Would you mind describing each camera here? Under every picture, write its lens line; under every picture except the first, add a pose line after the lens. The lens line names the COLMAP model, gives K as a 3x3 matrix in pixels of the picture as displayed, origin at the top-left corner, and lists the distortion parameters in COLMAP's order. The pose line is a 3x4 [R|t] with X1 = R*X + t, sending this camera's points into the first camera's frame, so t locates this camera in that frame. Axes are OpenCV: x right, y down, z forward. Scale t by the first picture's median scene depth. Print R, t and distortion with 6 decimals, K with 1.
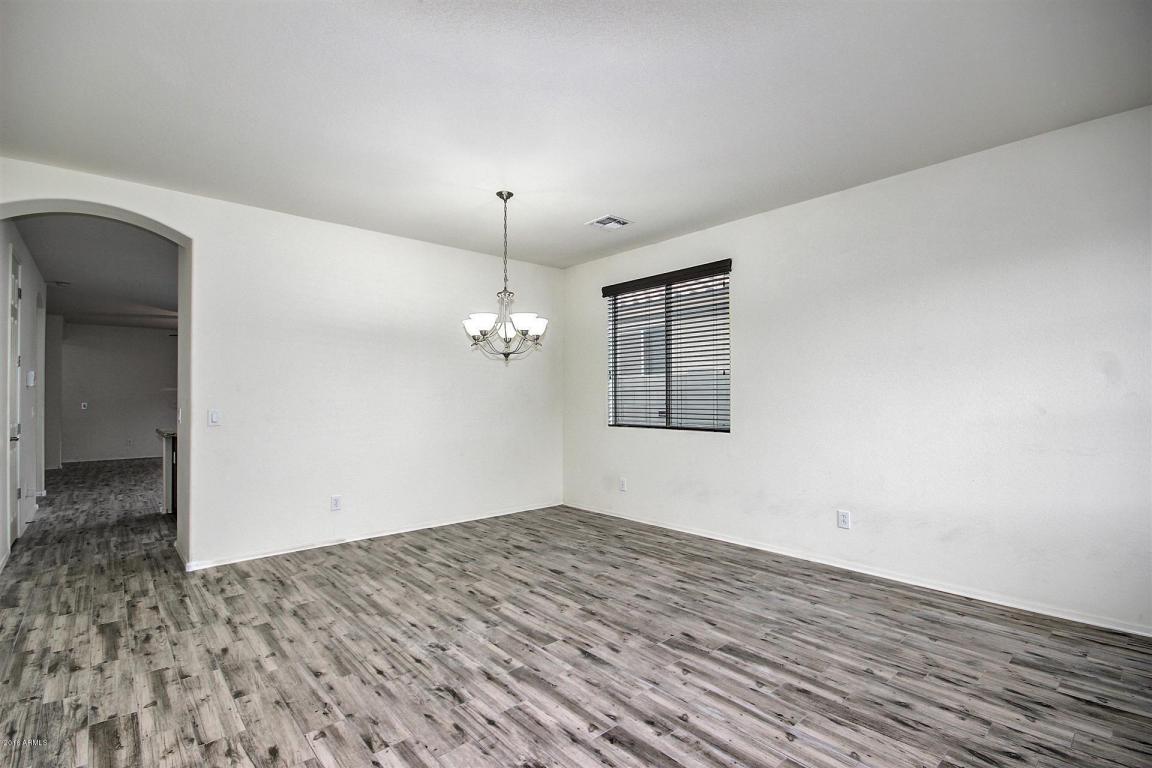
lens RADIAL K [[532.4, 0, 590.8], [0, 532.4, 389.4], [0, 0, 1]] dist [0.004251, -0.008646]
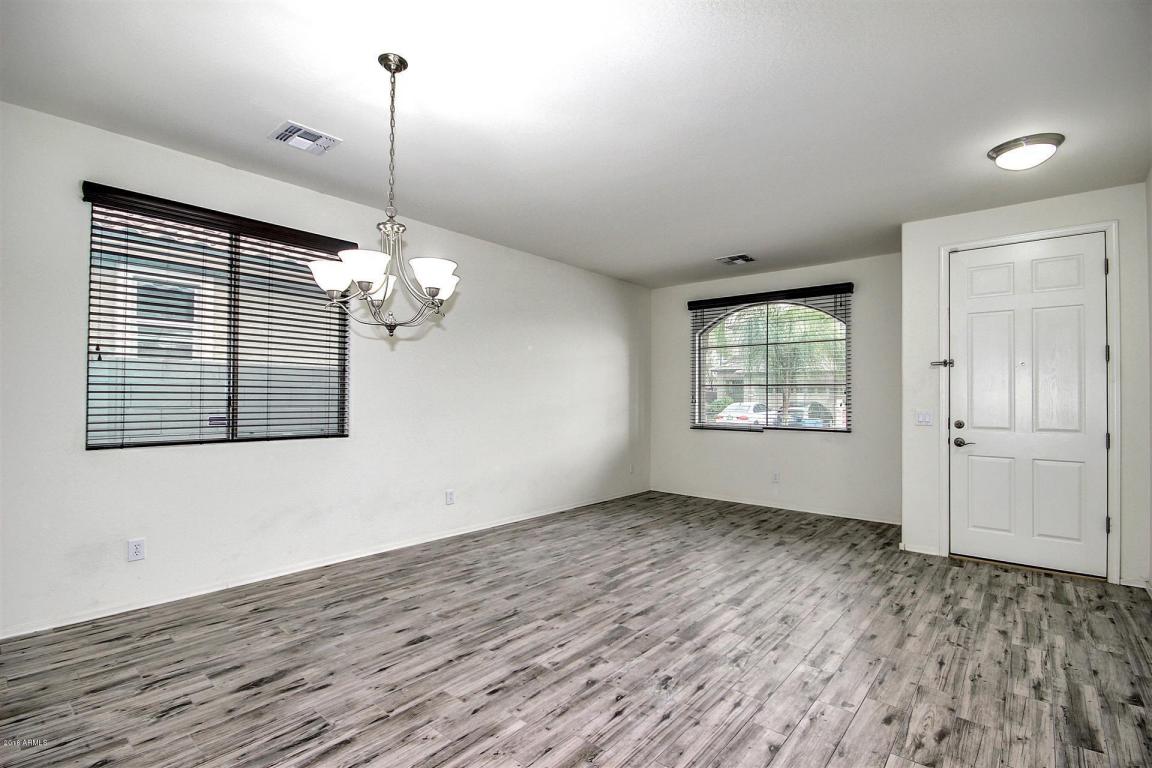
lens RADIAL K [[532.4, 0, 567.0], [0, 532.4, 391.7], [0, 0, 1]] dist [0.004251, -0.008646]
pose [[-0.114254, 0.016511, 0.993314, -0.940662], [-0.023243, 0.999544, -0.019288, 0.019444], [-0.993180, -0.025291, -0.113818, 1.041614]]
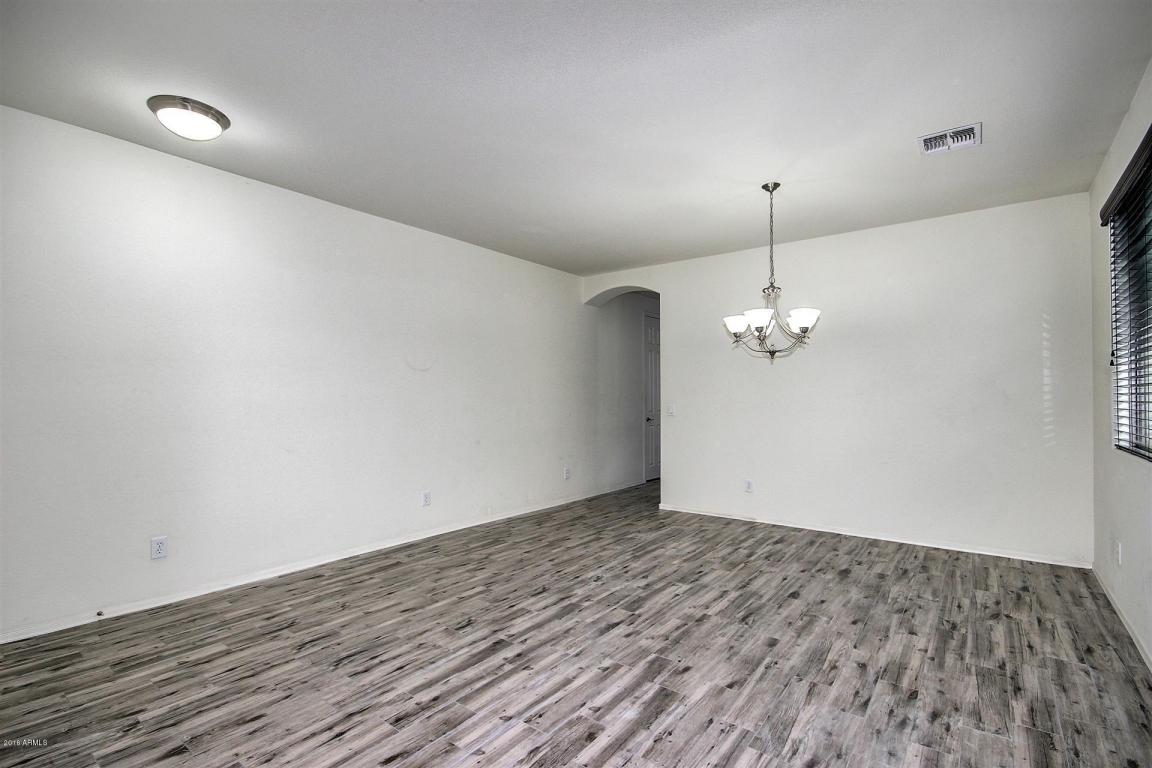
lens RADIAL K [[532.4, 0, 566.3], [0, 532.4, 394.6], [0, 0, 1]] dist [0.004251, -0.008646]
pose [[0.167776, -0.001173, -0.985825, 0.865578], [0.016499, 0.999863, 0.001619, 0.003391], [0.985687, -0.016536, 0.167772, 0.568946]]
